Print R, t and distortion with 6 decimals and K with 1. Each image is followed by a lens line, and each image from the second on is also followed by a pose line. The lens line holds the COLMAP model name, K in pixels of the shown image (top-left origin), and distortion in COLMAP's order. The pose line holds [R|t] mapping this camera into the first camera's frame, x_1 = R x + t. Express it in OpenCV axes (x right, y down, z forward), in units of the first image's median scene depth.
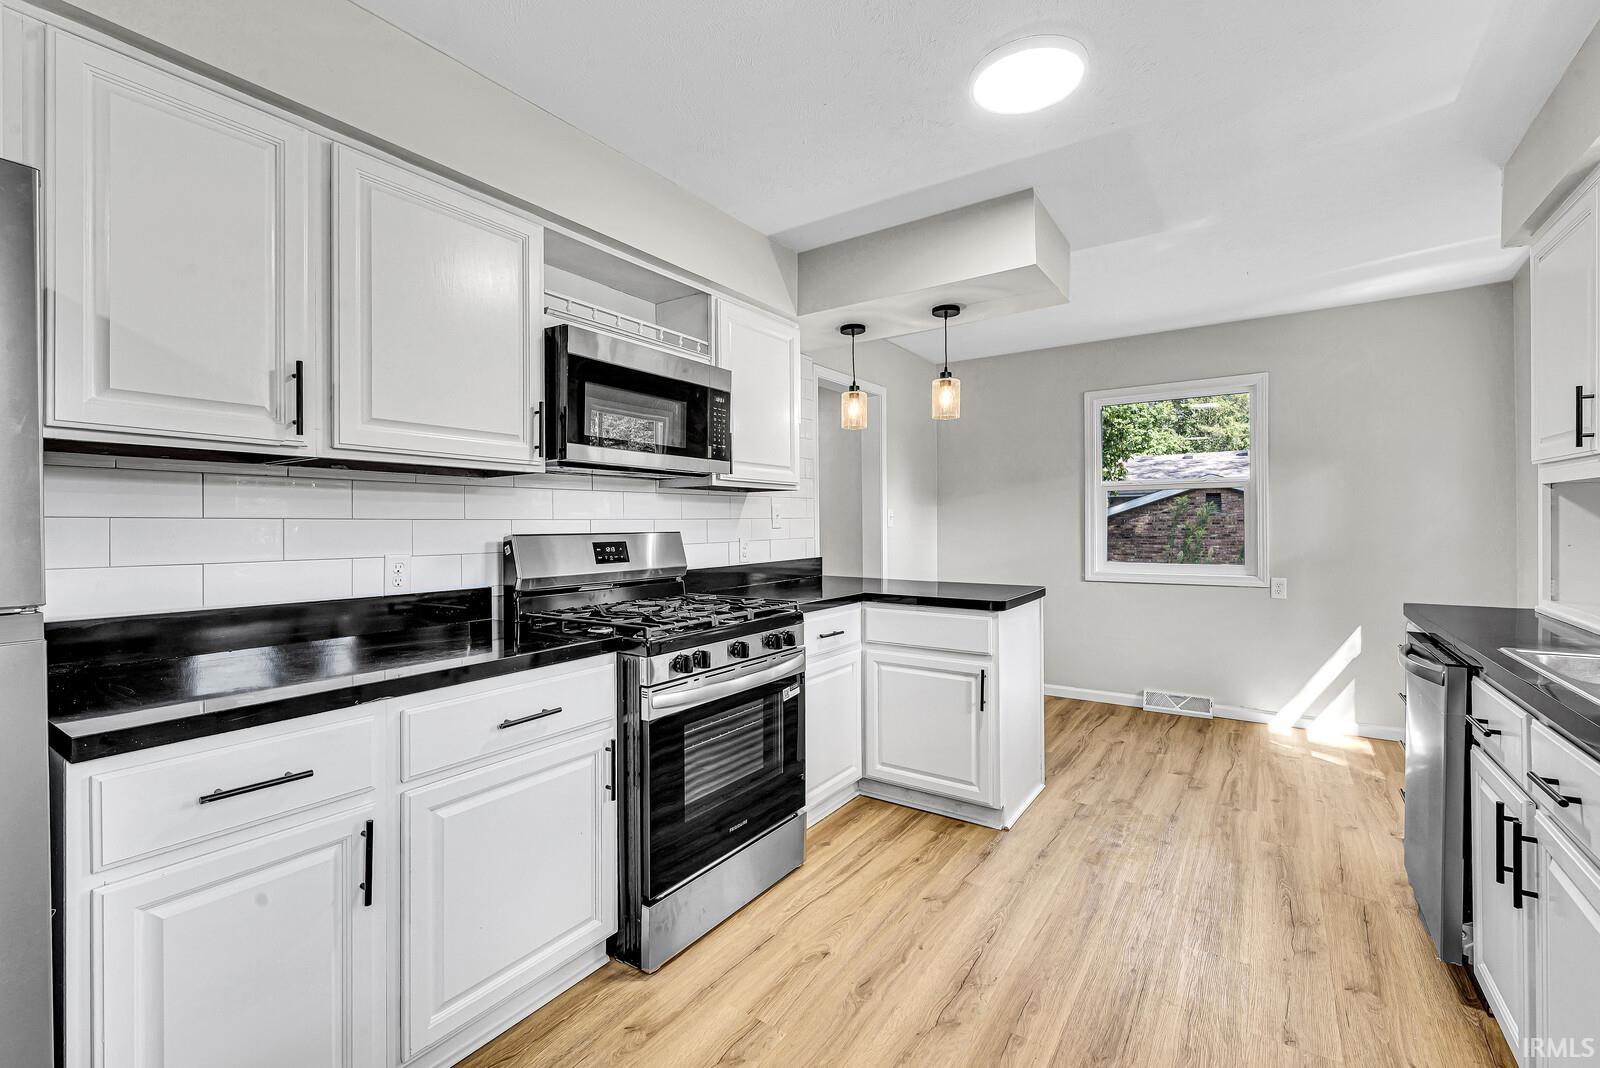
lens RADIAL K [[699.5, 0, 778.2], [0, 699.5, 523.0], [0, 0, 1]] dist [-0.000349, -0.000866]
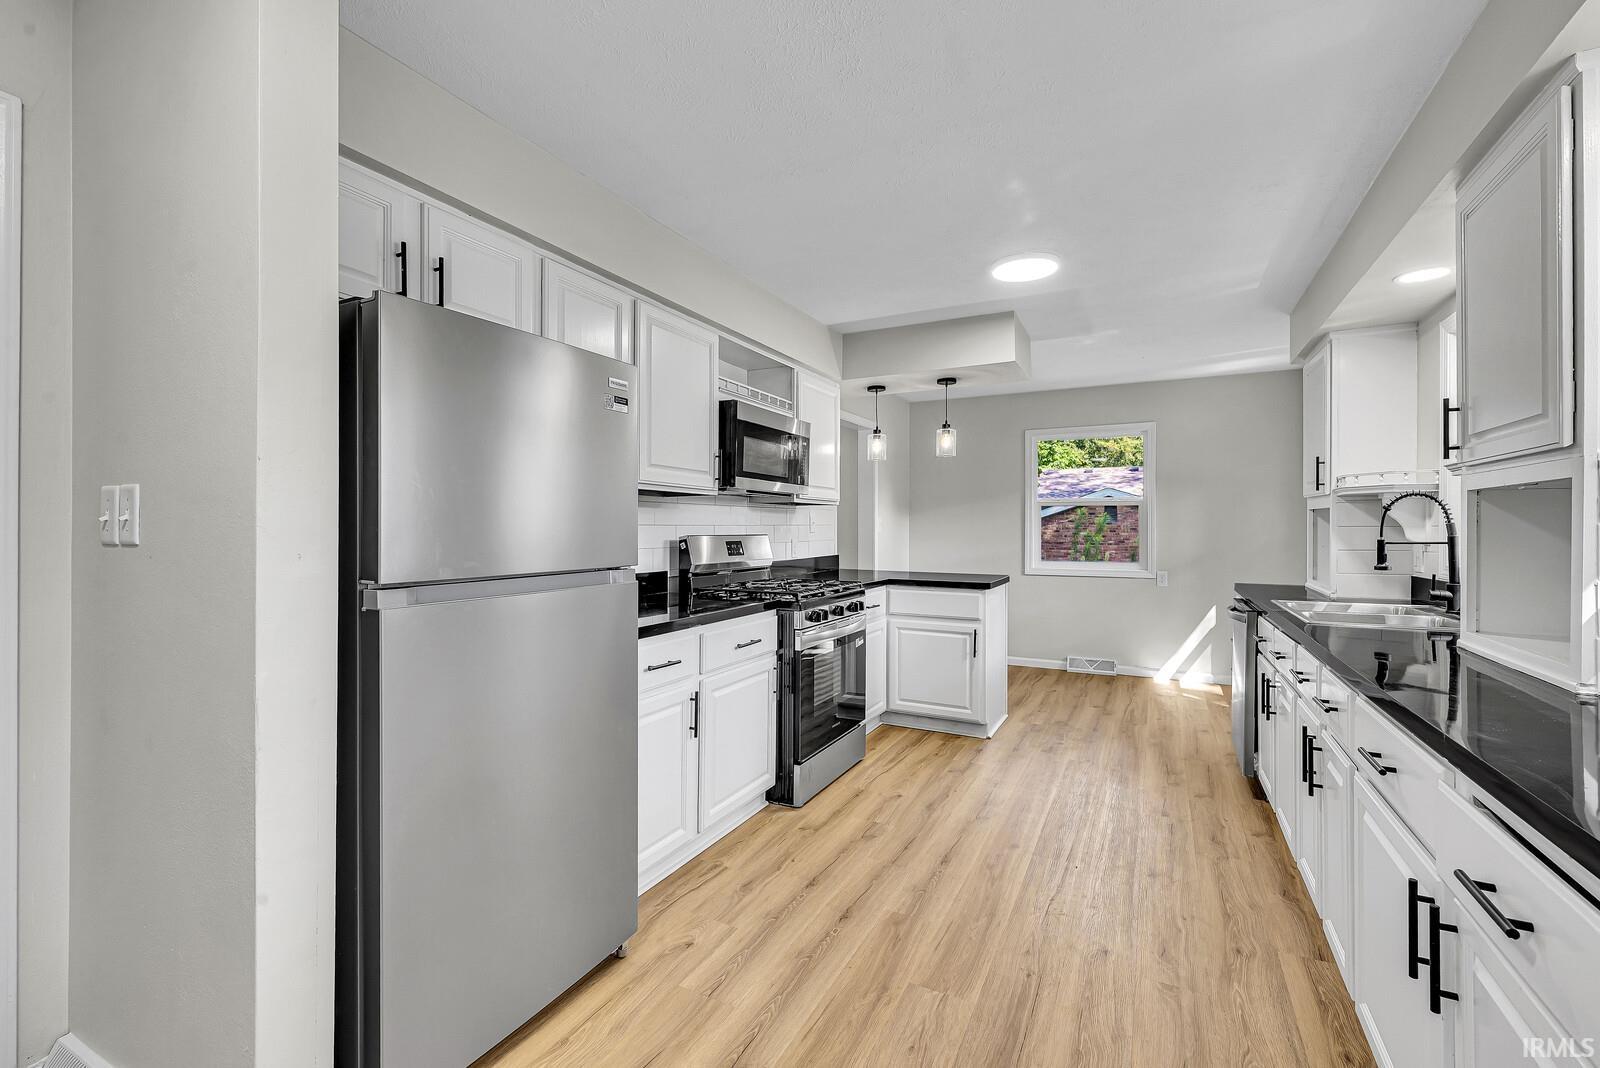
lens RADIAL K [[688.4, 0, 787.4], [0, 688.4, 524.5], [0, 0, 1]] dist [-0.000648, -0.000133]
pose [[0.992694, 0.009153, 0.120311, -0.277438], [-0.008591, 0.999950, -0.005192, -0.000715], [-0.120352, 0.004121, 0.992723, -0.394840]]
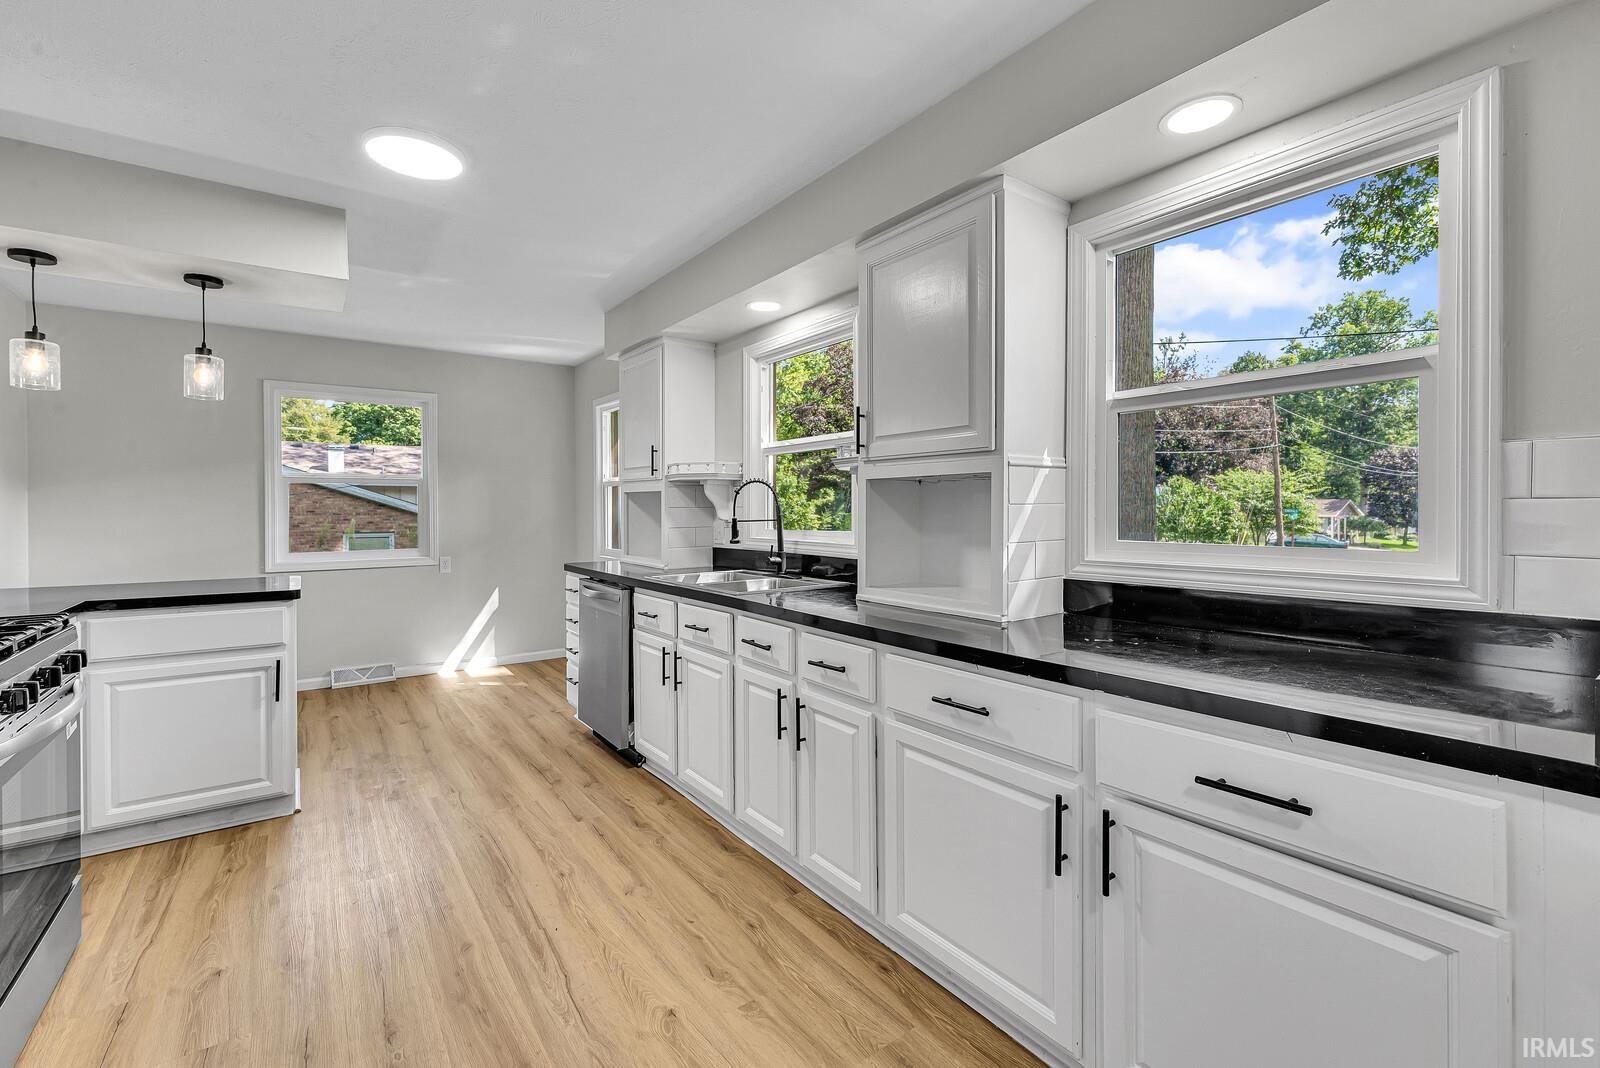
lens RADIAL K [[684.9, 0, 794.4], [0, 684.9, 515.9], [0, 0, 1]] dist [0.000261, -0.000086]
pose [[0.332383, -0.003735, 0.943137, -0.386425], [0.000903, 0.999993, 0.003642, 0.000152], [-0.943144, -0.000359, 0.332384, -0.024576]]
